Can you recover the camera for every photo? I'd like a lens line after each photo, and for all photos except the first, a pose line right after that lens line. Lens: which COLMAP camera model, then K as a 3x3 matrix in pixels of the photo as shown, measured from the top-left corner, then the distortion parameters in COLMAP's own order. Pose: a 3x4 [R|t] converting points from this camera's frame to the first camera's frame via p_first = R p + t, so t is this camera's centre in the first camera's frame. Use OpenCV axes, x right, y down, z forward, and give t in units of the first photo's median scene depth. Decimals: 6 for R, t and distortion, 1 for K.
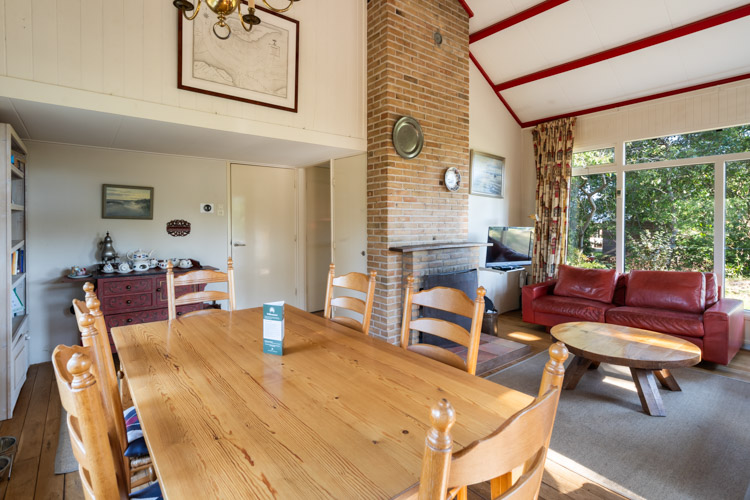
lens RADIAL K [[375.1, 0, 373.7], [0, 375.1, 226.4], [0, 0, 1]] dist [-0.000661, -0.000052]
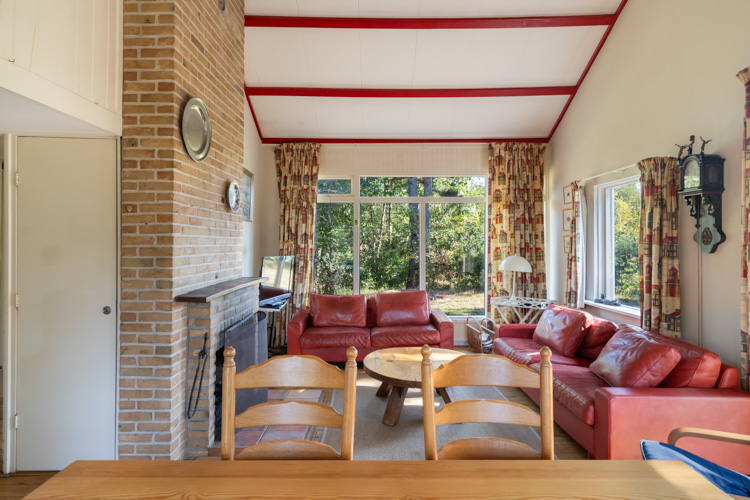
lens RADIAL K [[398.7, 0, 372.9], [0, 398.7, 240.9], [0, 0, 1]] dist [0.002343, 0.000762]
pose [[0.623441, 0.006452, 0.781844, -0.243883], [0.004590, 0.999919, -0.011912, -0.024668], [-0.781857, 0.011015, 0.623361, 0.282947]]
